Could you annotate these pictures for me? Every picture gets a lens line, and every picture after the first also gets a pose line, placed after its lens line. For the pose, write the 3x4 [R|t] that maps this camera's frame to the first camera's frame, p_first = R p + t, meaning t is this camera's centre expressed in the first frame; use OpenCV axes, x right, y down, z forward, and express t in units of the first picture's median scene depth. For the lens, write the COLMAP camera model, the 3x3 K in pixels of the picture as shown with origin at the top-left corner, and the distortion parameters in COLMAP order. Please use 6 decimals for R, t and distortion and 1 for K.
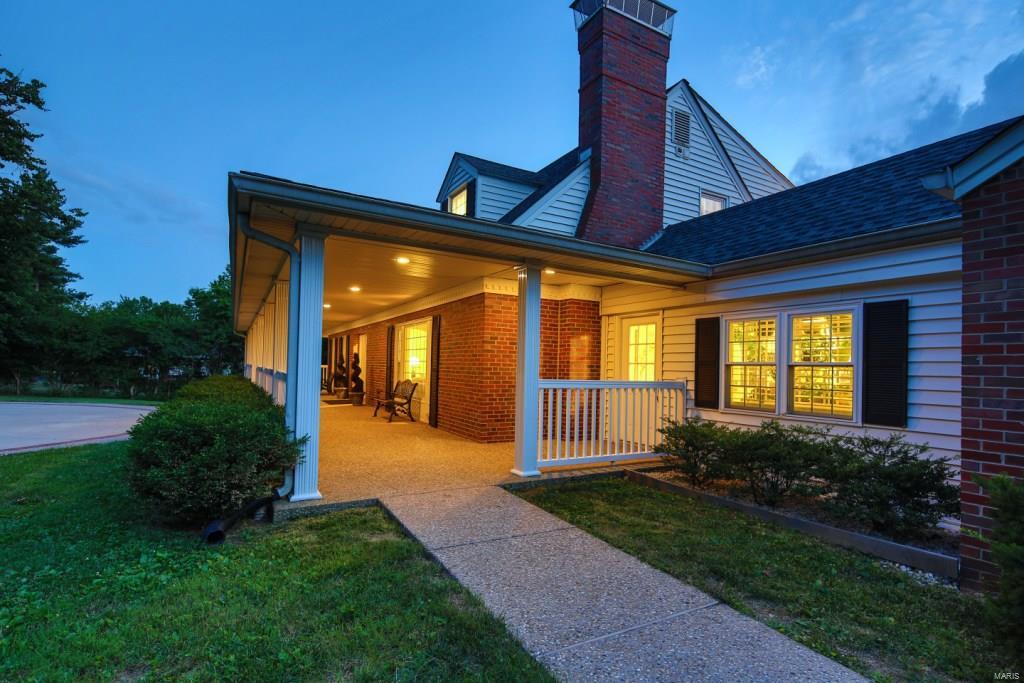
lens RADIAL K [[497.8, 0, 512.0], [0, 497.8, 341.5], [0, 0, 1]] dist [-0.000092, 0.000034]
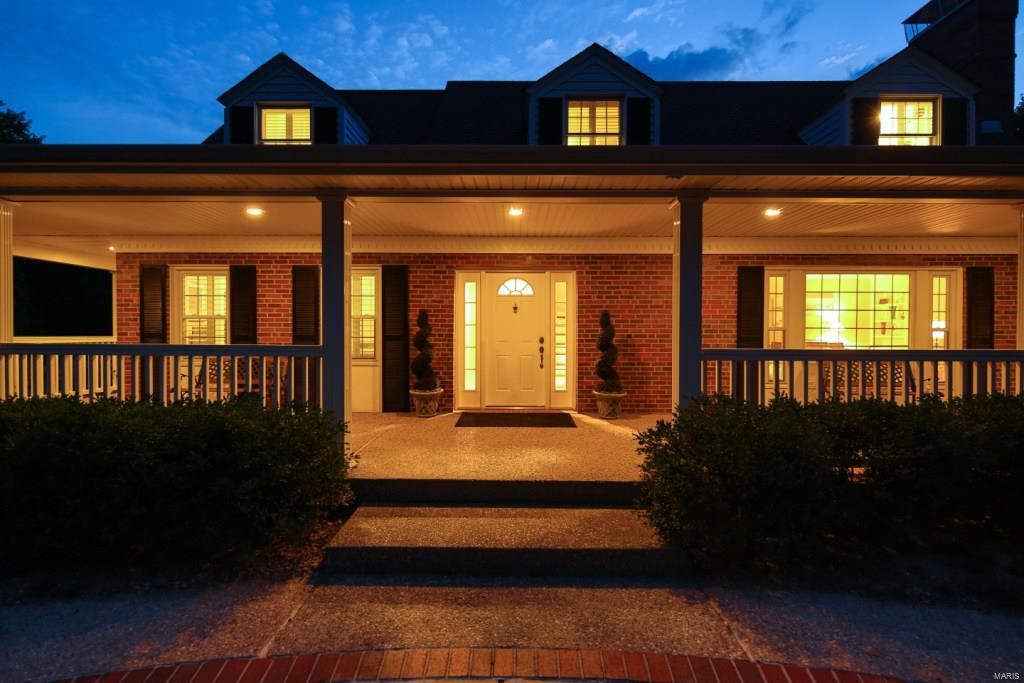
lens RADIAL K [[497.8, 0, 512.0], [0, 497.8, 341.5], [0, 0, 1]] dist [-0.000092, 0.000034]
pose [[0.505982, -0.037737, 0.861718, -1.378784], [-0.043247, 0.996676, 0.069041, 0.039969], [-0.861459, -0.072200, 0.502668, 1.531751]]
